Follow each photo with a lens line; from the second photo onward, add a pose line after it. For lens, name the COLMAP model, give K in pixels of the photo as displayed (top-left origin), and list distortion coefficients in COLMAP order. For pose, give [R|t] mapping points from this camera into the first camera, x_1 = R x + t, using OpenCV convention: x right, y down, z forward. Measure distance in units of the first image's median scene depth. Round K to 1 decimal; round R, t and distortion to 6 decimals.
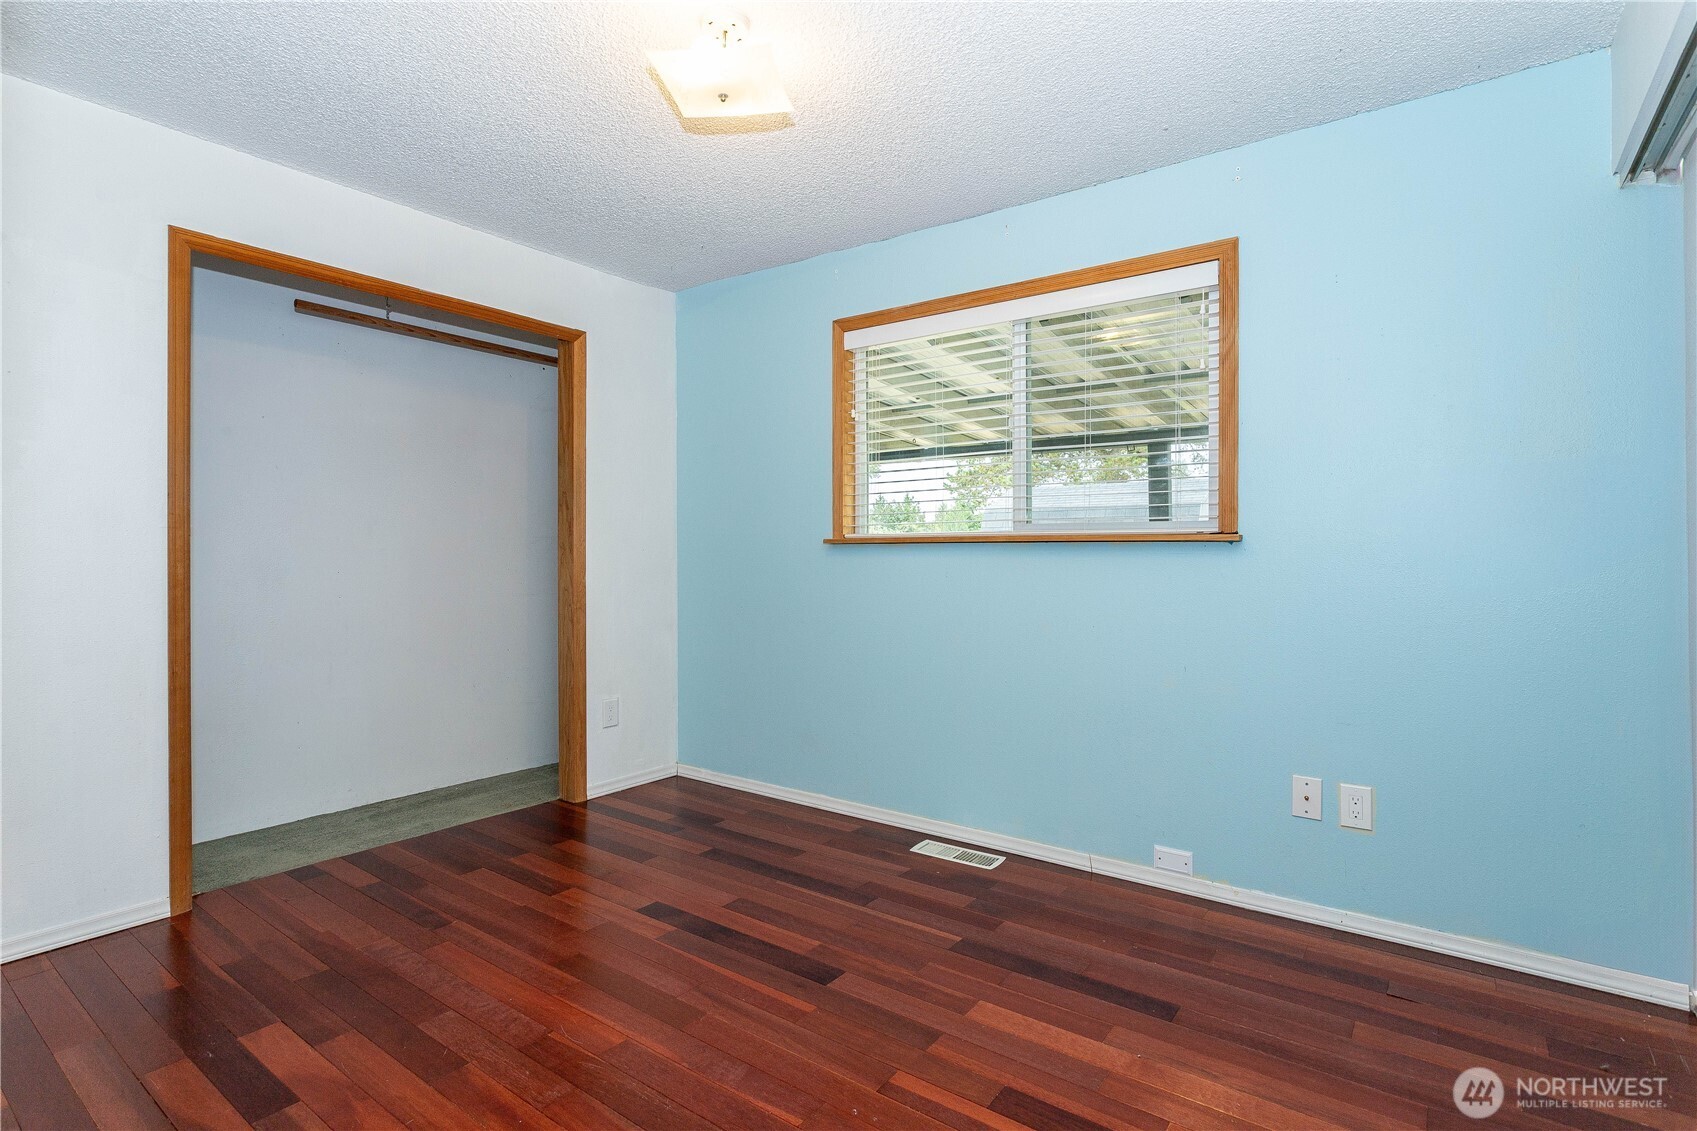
lens RADIAL K [[829.8, 0, 838.8], [0, 829.8, 553.2], [0, 0, 1]] dist [-0.016361, 0.009404]
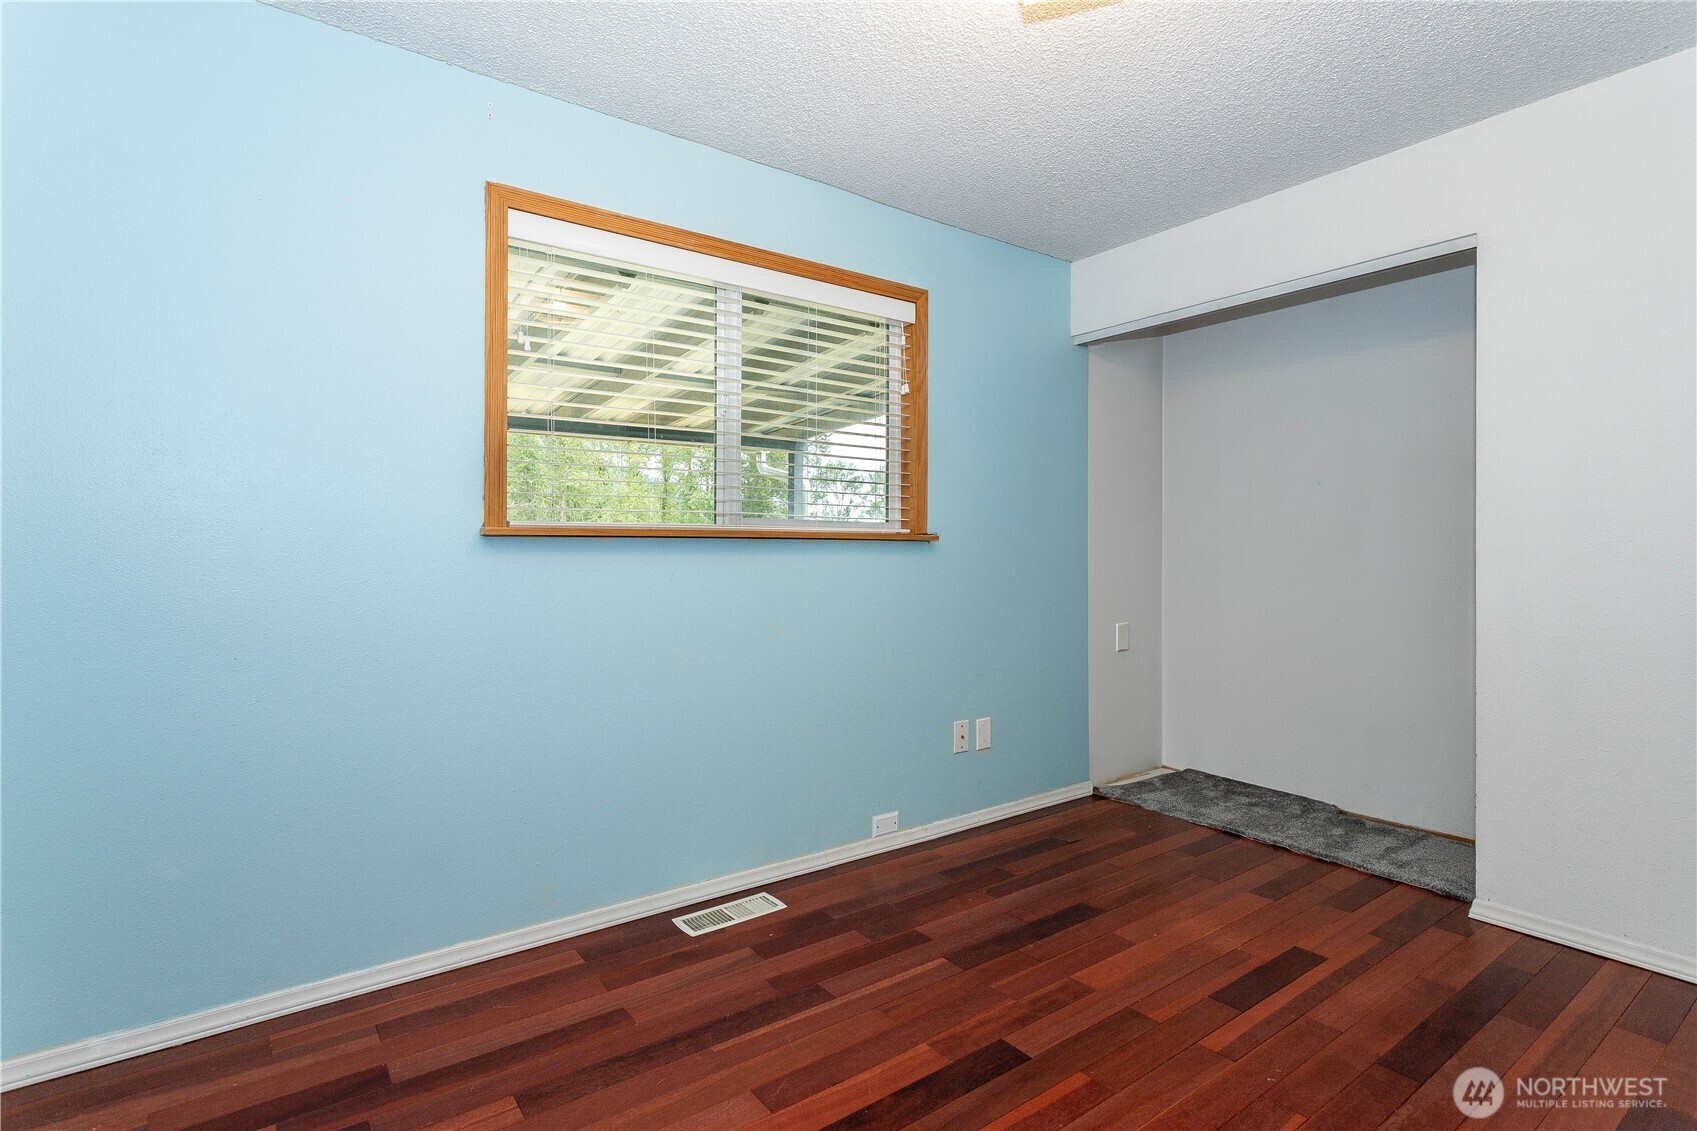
lens RADIAL K [[829.8, 0, 838.8], [0, 829.8, 553.2], [0, 0, 1]] dist [-0.016361, 0.009404]
pose [[0.299205, -0.002481, 0.954186, -0.734336], [0.001503, 0.999997, 0.002129, 0.001390], [-0.954188, 0.000797, 0.299207, 0.775740]]
